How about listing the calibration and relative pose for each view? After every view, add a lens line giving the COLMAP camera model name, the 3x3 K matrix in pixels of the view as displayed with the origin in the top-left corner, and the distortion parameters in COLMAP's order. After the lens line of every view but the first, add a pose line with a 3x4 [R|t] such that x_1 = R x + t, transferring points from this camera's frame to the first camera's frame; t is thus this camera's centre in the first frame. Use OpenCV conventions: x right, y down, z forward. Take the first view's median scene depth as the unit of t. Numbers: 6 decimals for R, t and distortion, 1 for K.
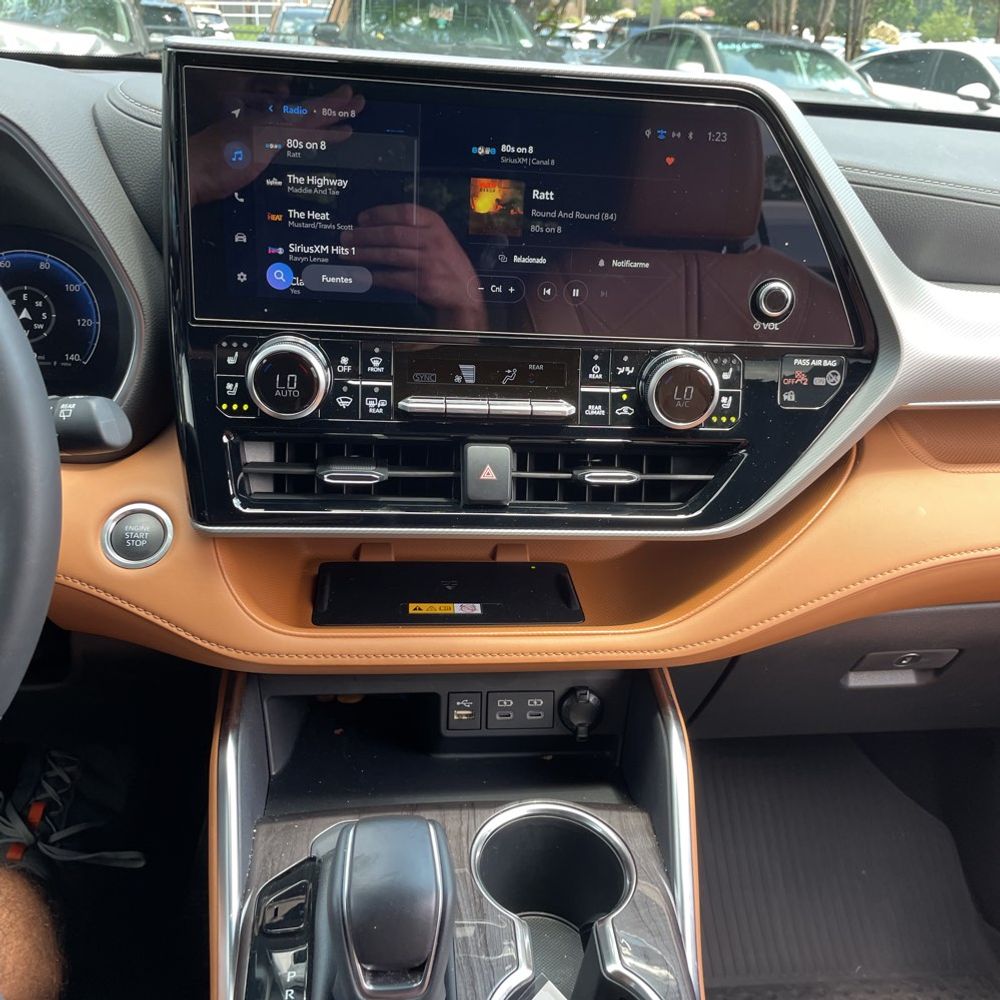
lens RADIAL K [[988.8, 0, 517.9], [0, 988.8, 500.8], [0, 0, 1]] dist [0.108819, -0.164103]
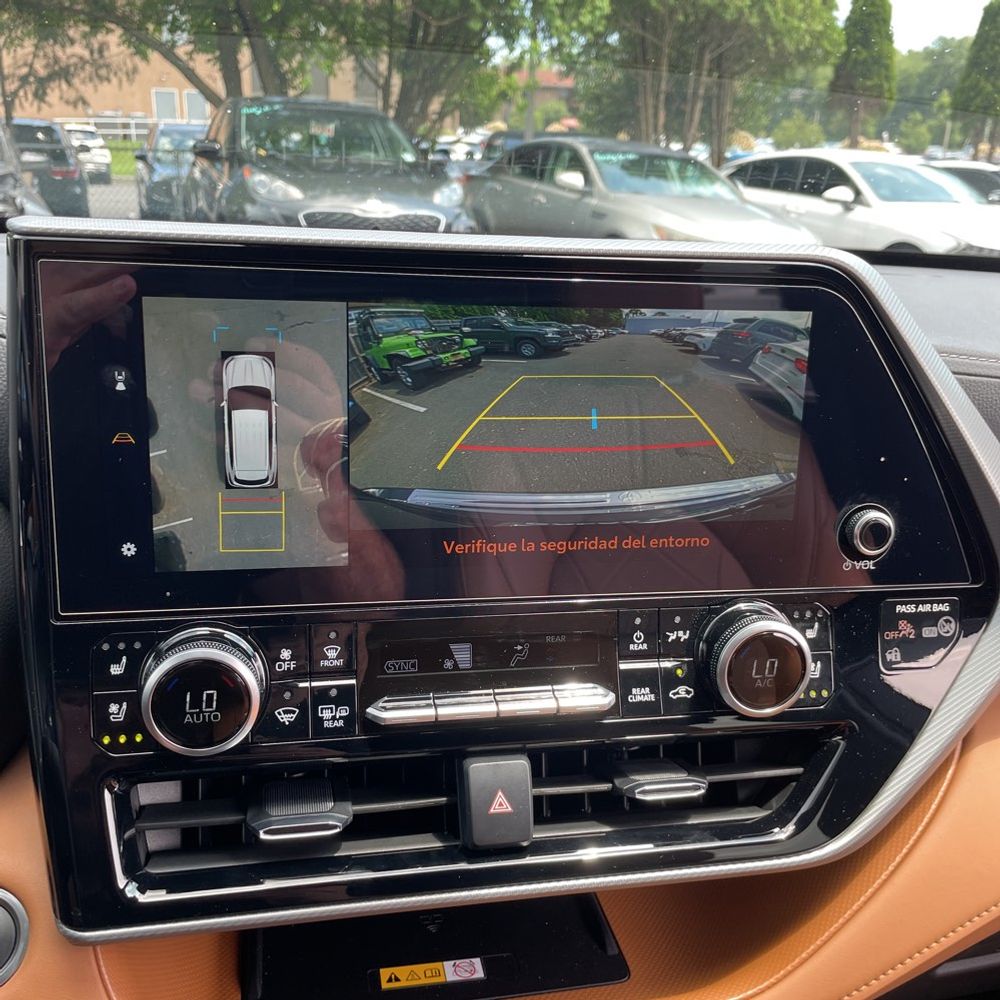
lens RADIAL K [[995.9, 0, 500.0], [0, 995.9, 500.0], [0, 0, 1]] dist [0.092019, -0.142186]
pose [[0.994985, -0.045637, 0.089011, -0.078935], [0.053934, 0.994190, -0.093154, -0.164902], [-0.084242, 0.097487, 0.991665, 0.272290]]
